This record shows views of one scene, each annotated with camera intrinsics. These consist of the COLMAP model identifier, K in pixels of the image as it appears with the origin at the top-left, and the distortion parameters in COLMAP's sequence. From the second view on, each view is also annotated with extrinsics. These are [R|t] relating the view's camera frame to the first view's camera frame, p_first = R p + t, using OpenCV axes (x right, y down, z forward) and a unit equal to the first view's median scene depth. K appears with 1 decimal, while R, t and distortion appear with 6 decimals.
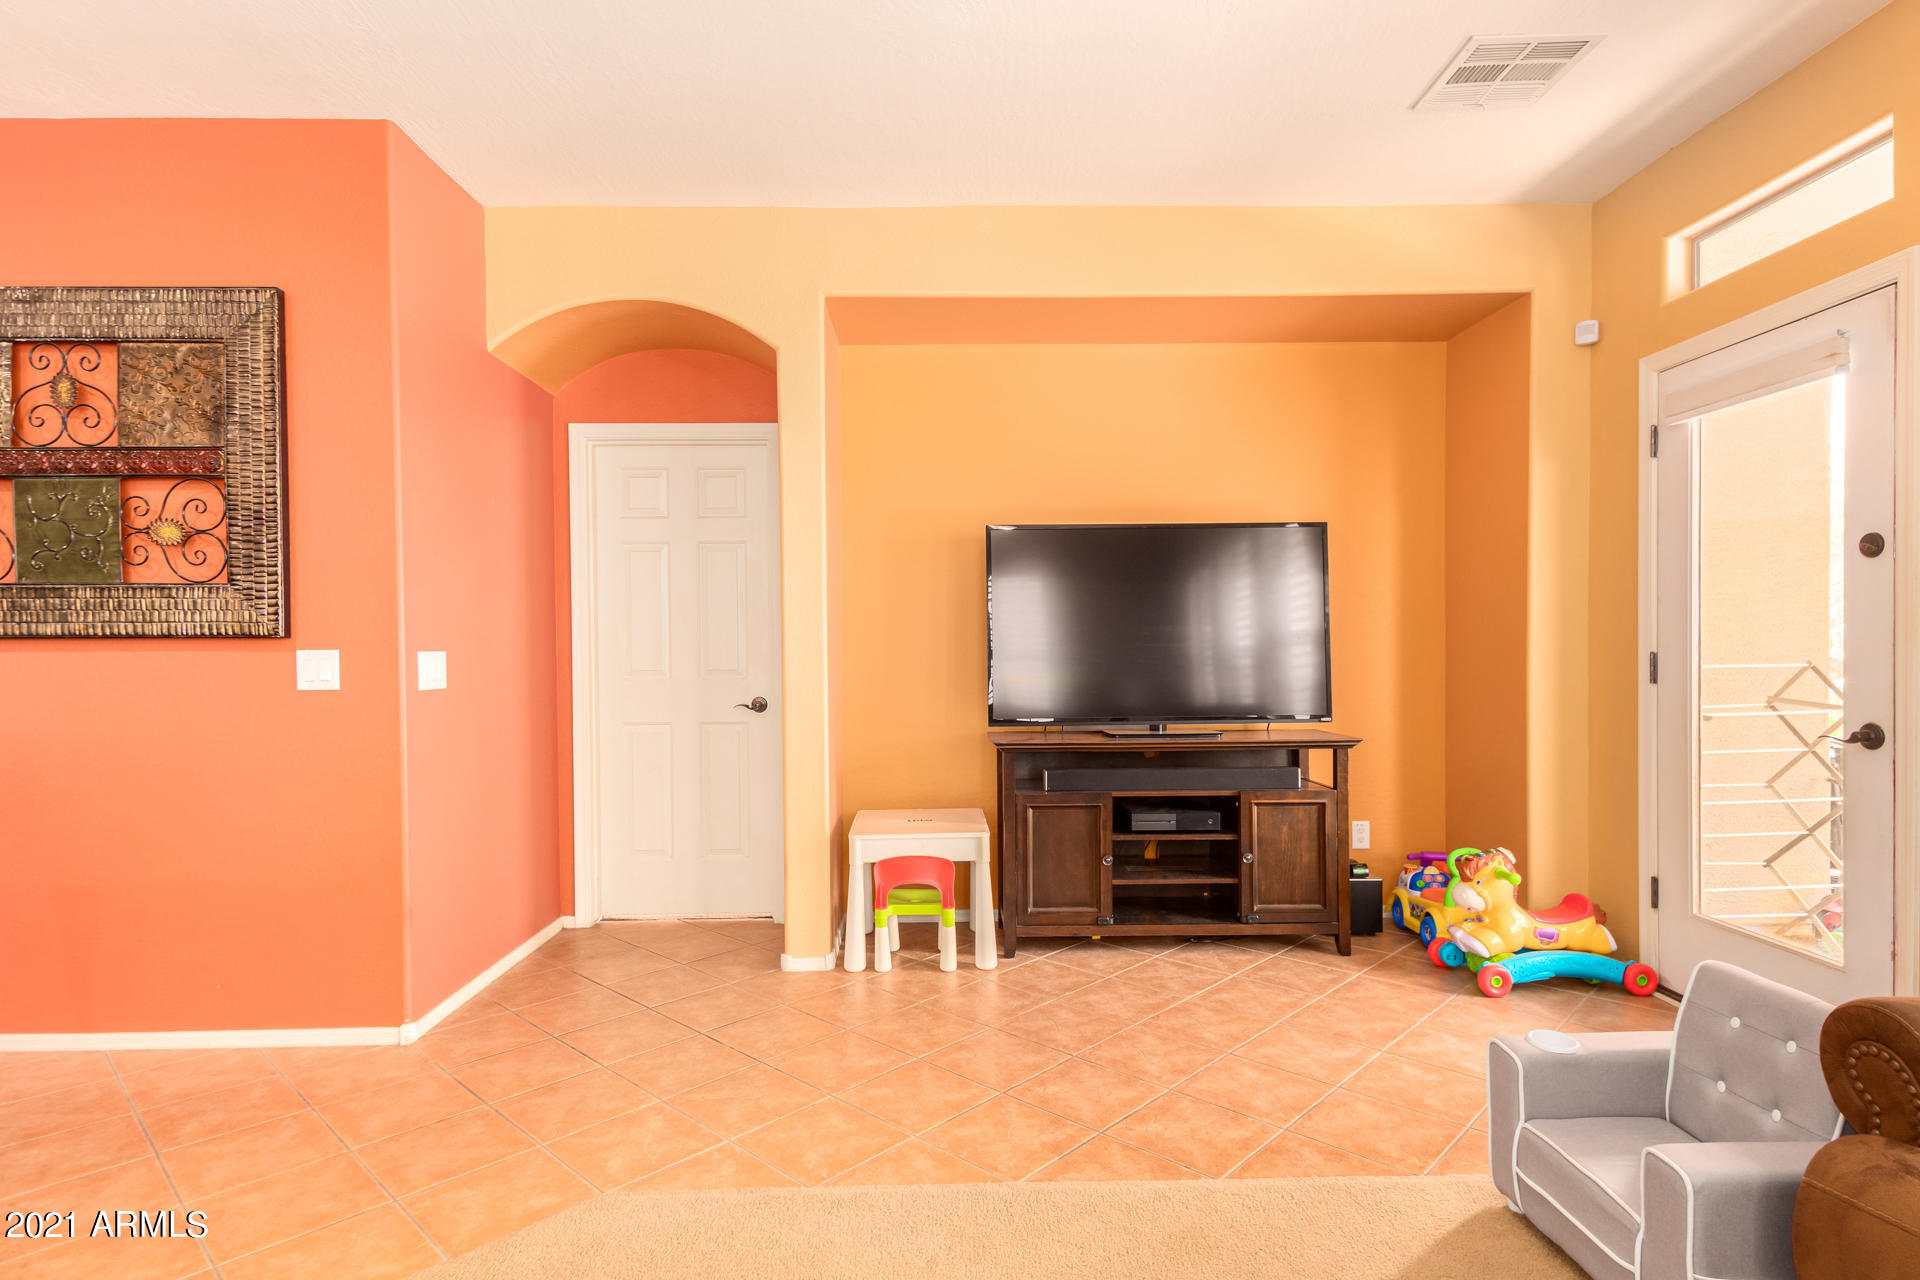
lens RADIAL K [[994.2, 0, 956.8], [0, 994.2, 658.5], [0, 0, 1]] dist [0.024932, -0.009244]
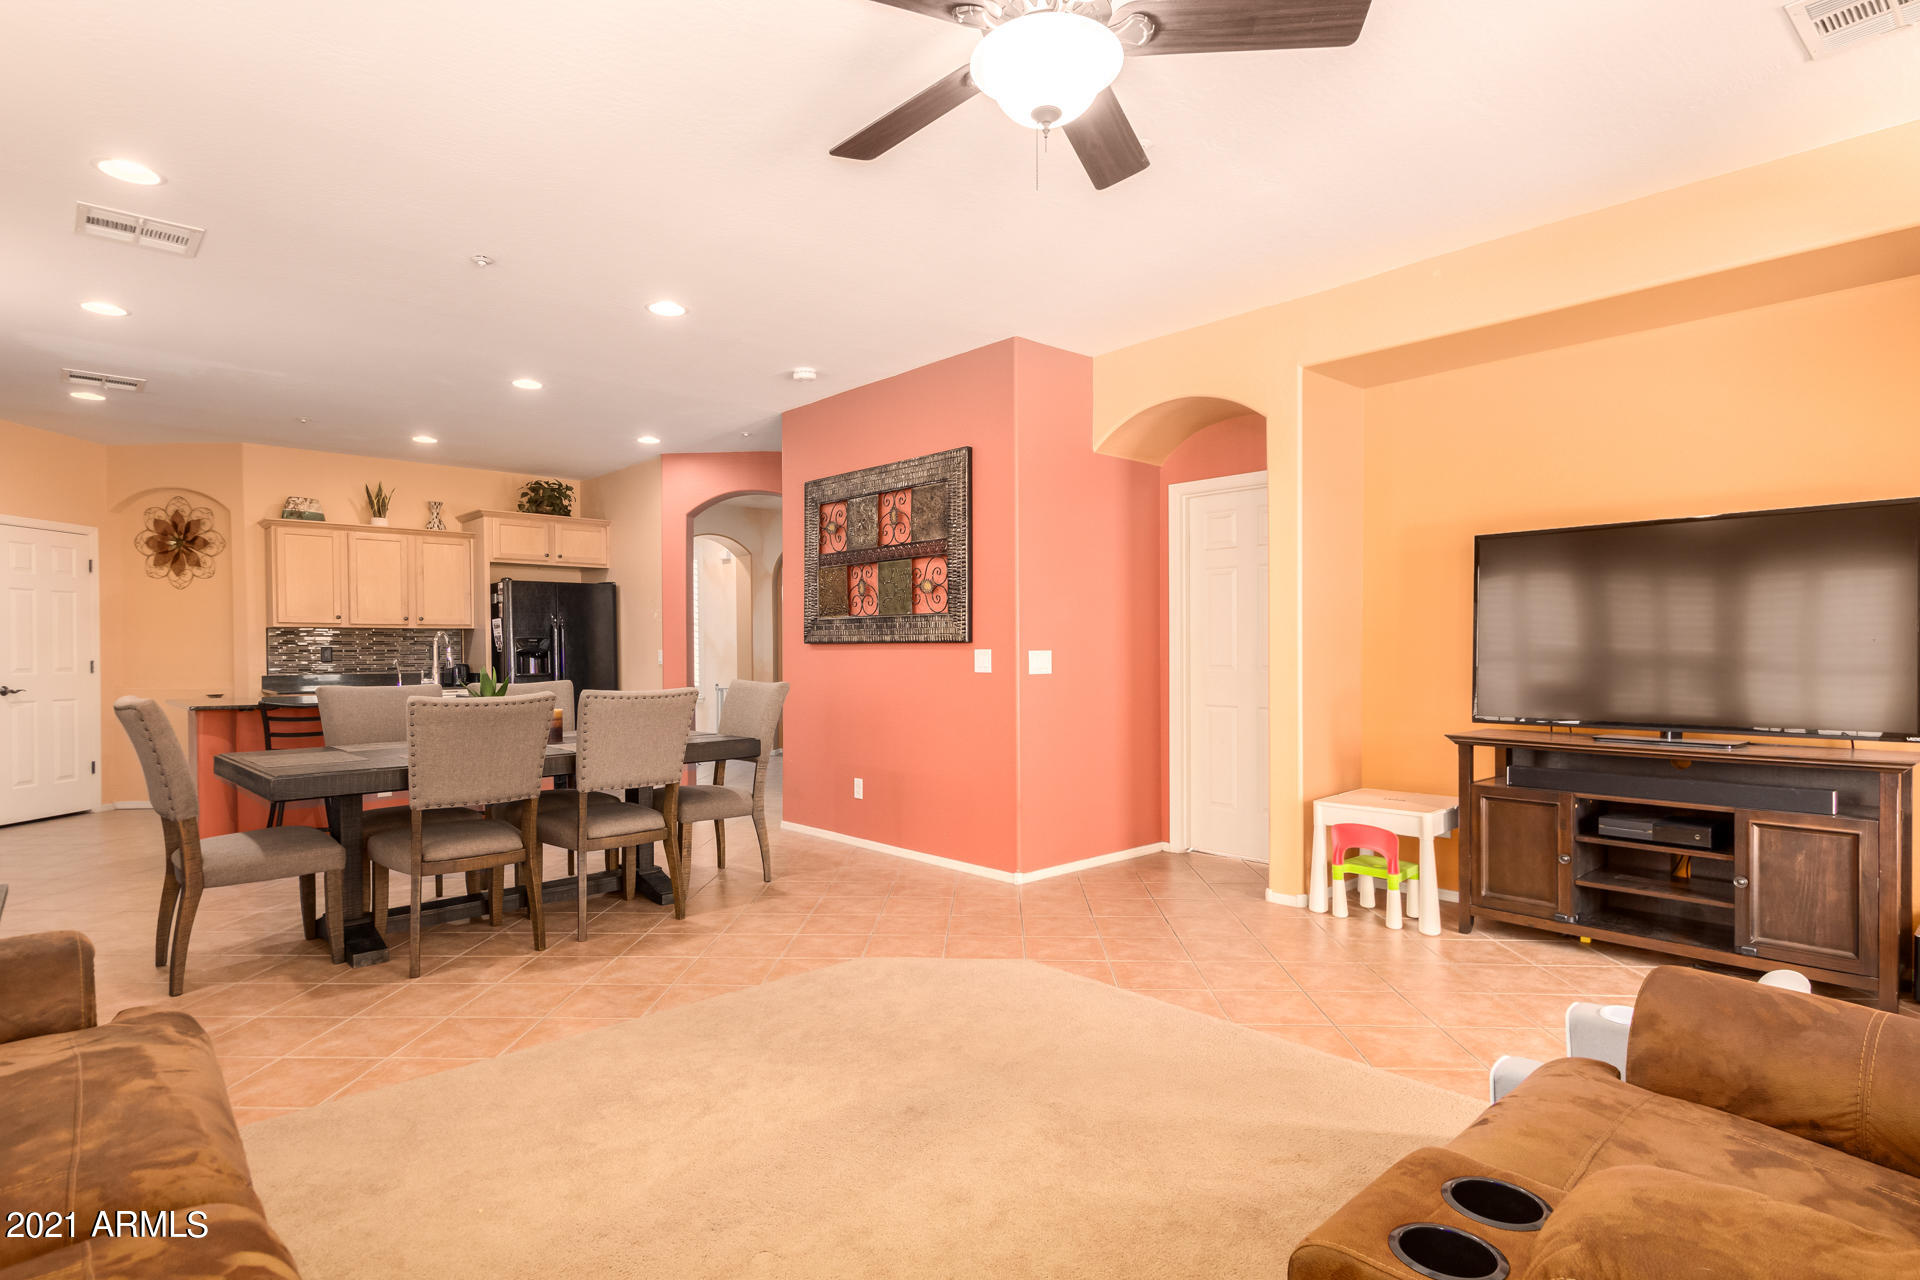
lens RADIAL K [[994.2, 0, 954.5], [0, 994.2, 660.4], [0, 0, 1]] dist [0.024932, -0.009244]
pose [[0.661701, 0.012517, -0.749663, 0.622845], [-0.009513, 0.999920, 0.008299, -0.003622], [0.749708, 0.001641, 0.661767, -0.179969]]
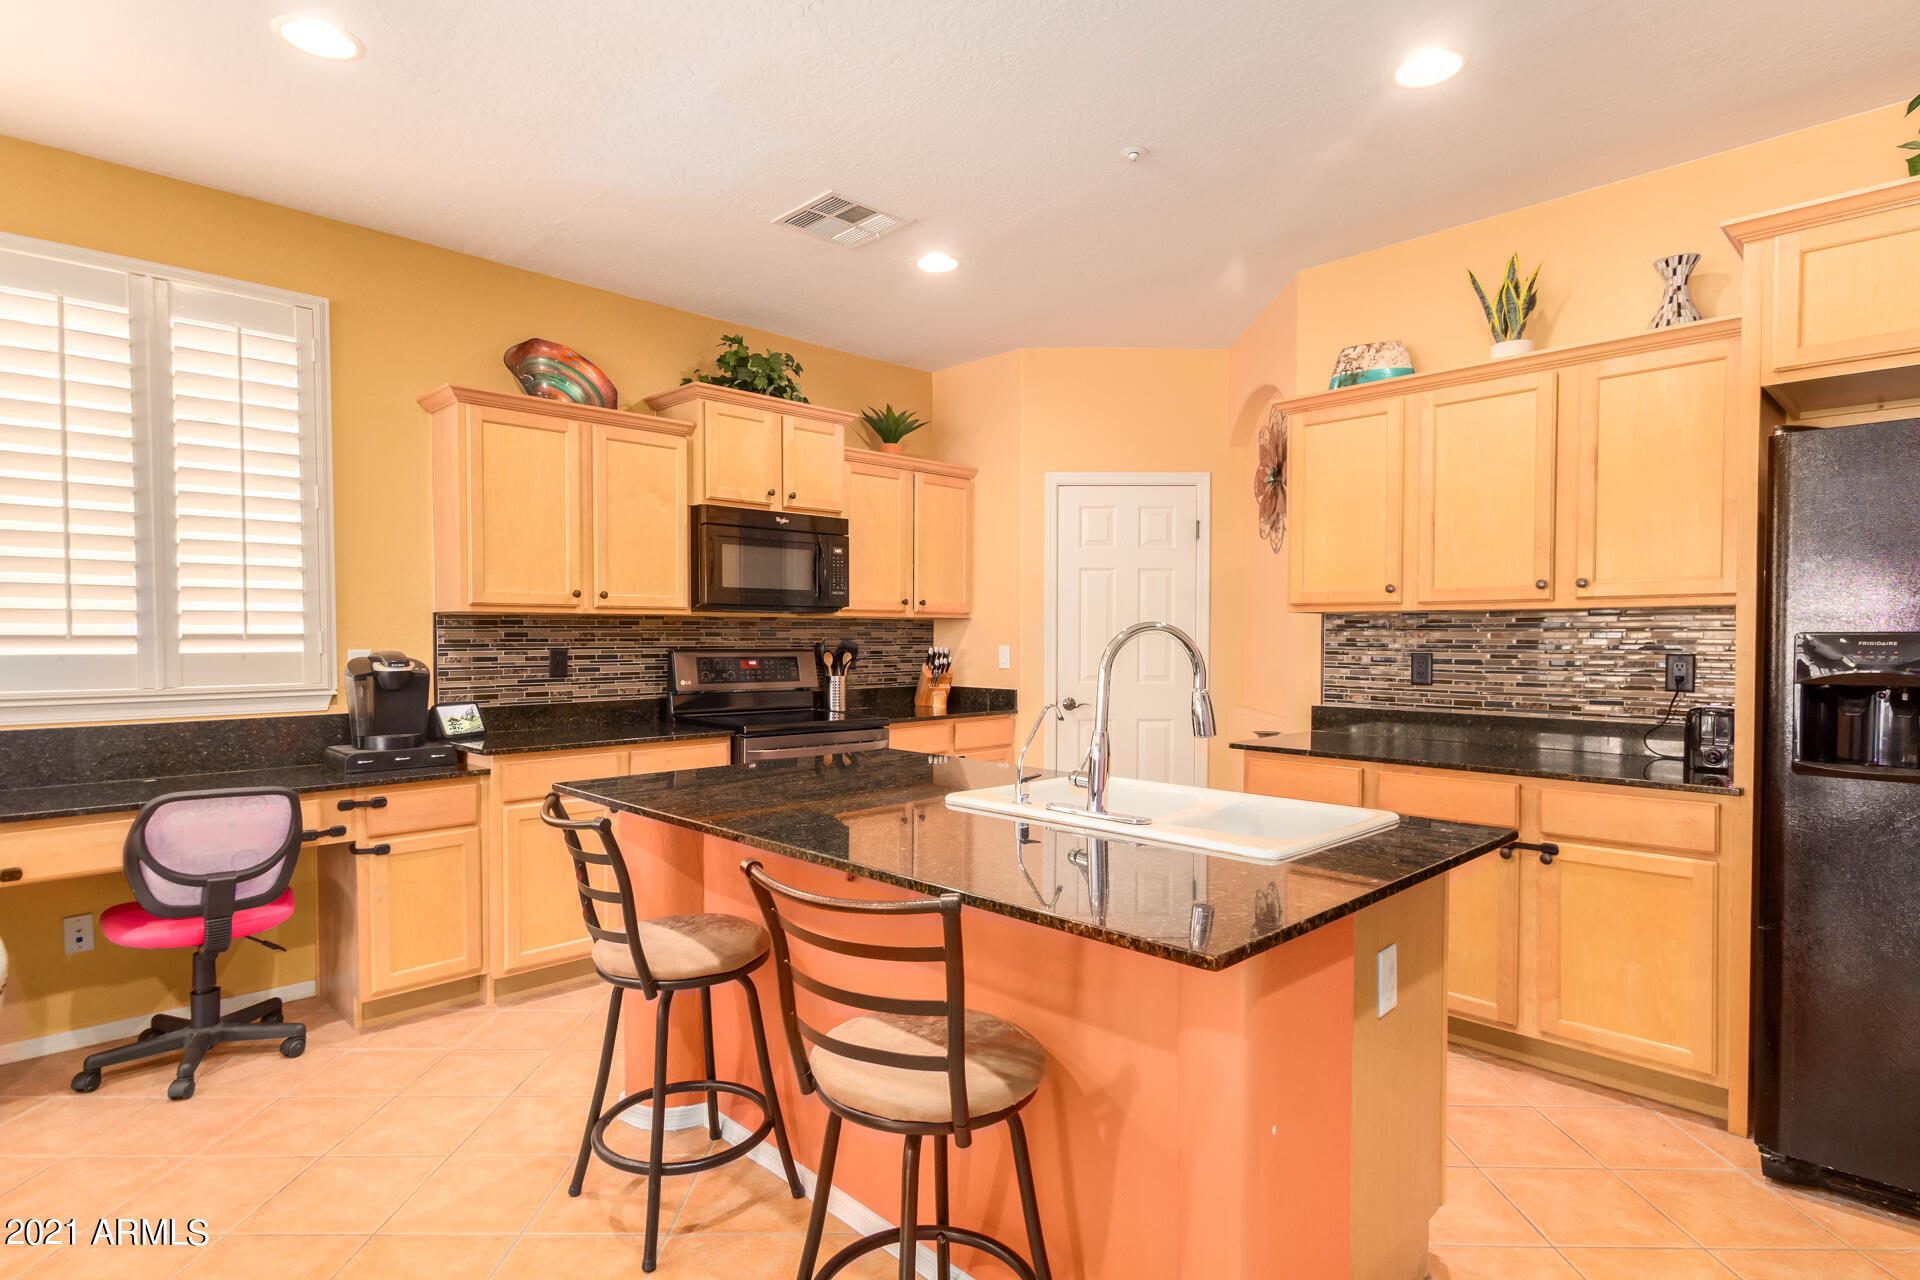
lens RADIAL K [[994.2, 0, 952.1], [0, 994.2, 662.0], [0, 0, 1]] dist [0.024932, -0.009244]
pose [[-0.730274, 0.026754, -0.682630, -1.150972], [-0.002867, 0.999104, 0.042225, -0.039165], [0.683148, 0.032793, -0.729543, 0.815035]]
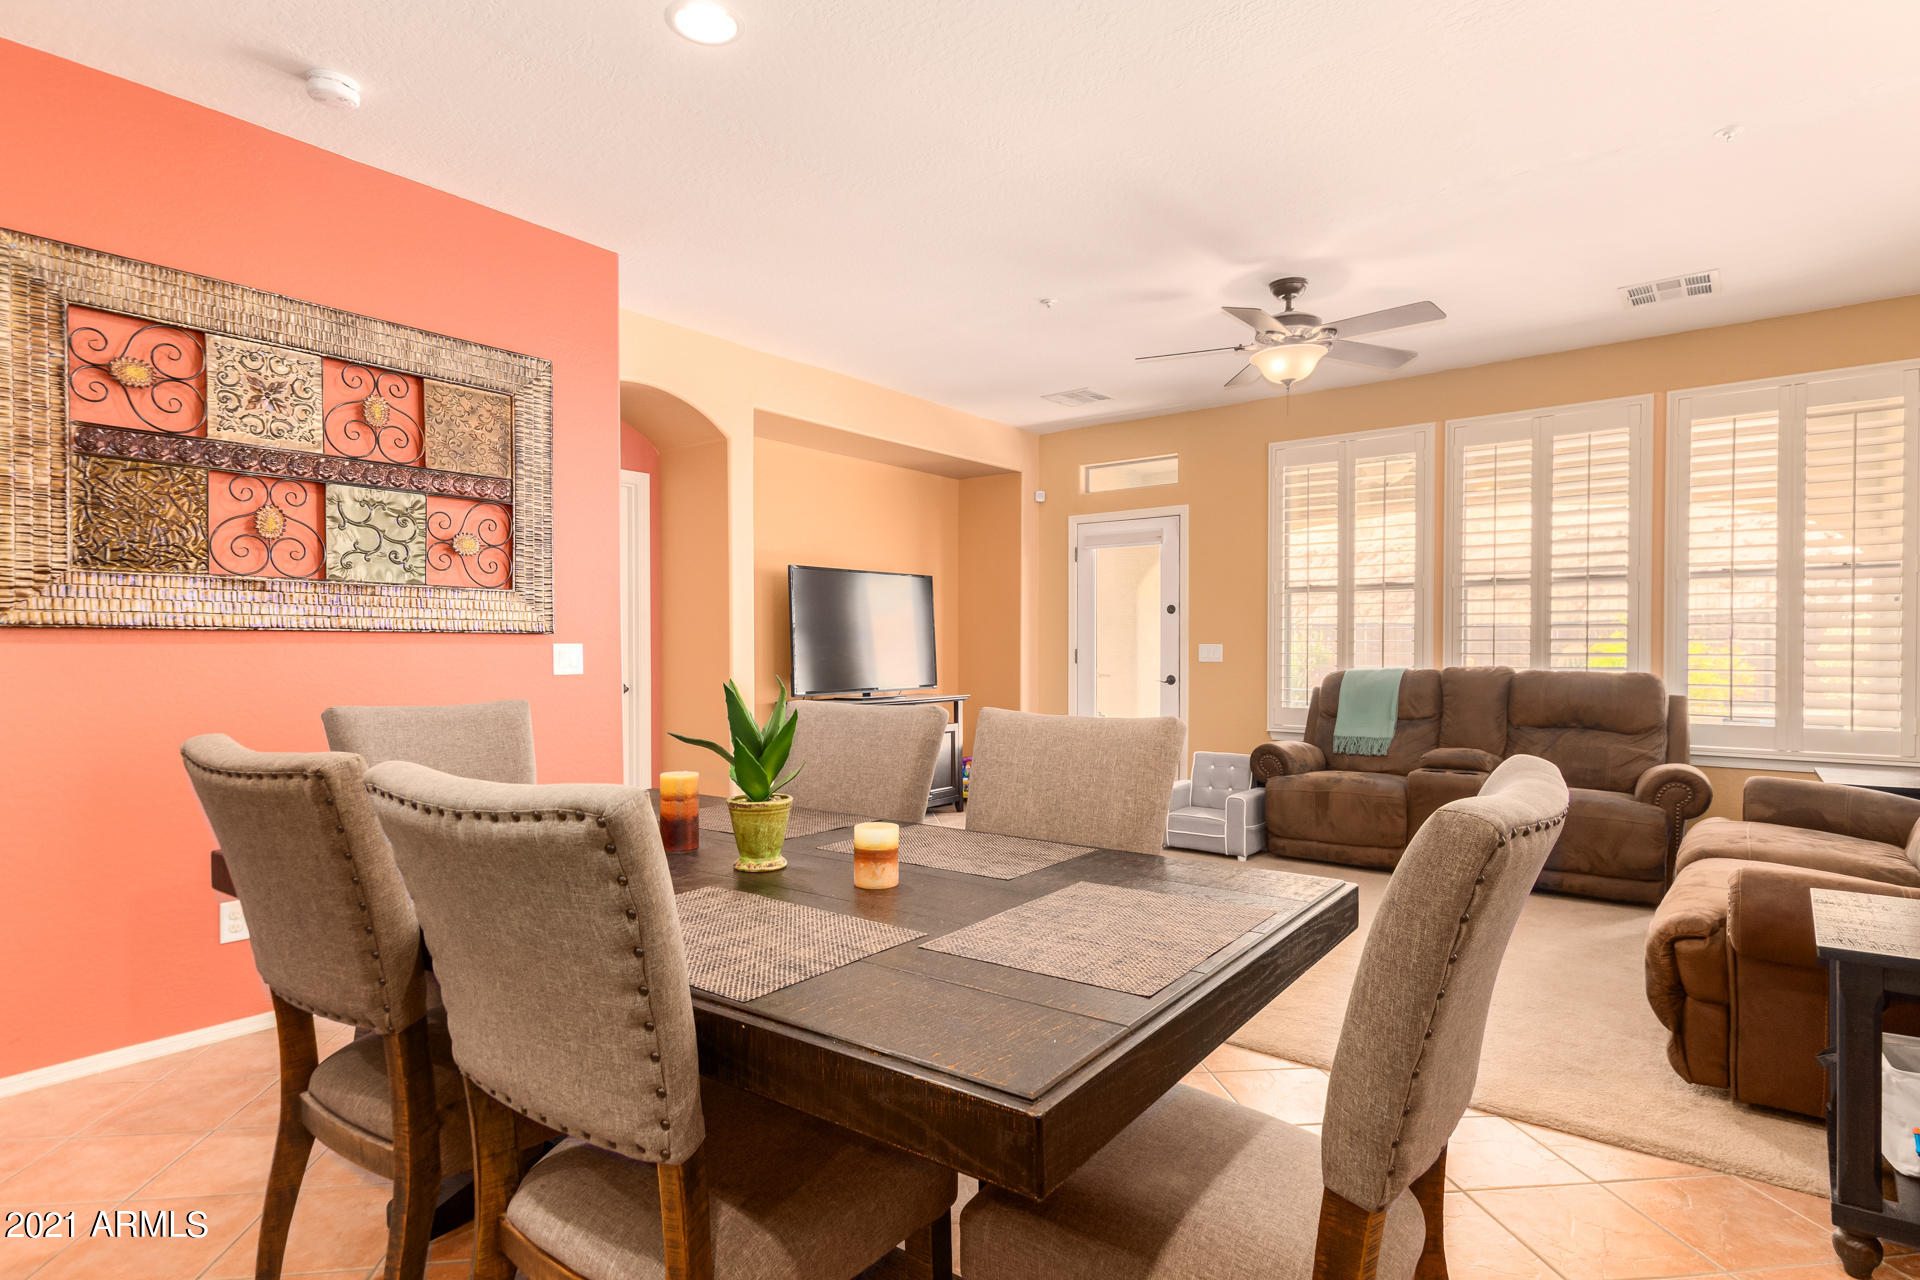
lens RADIAL K [[994.2, 0, 952.6], [0, 994.2, 656.3], [0, 0, 1]] dist [0.024932, -0.009244]
pose [[0.629367, -0.002383, 0.777105, -1.309430], [0.006251, 0.999978, -0.001996, 0.013258], [-0.777083, 0.006113, 0.629368, -0.193210]]
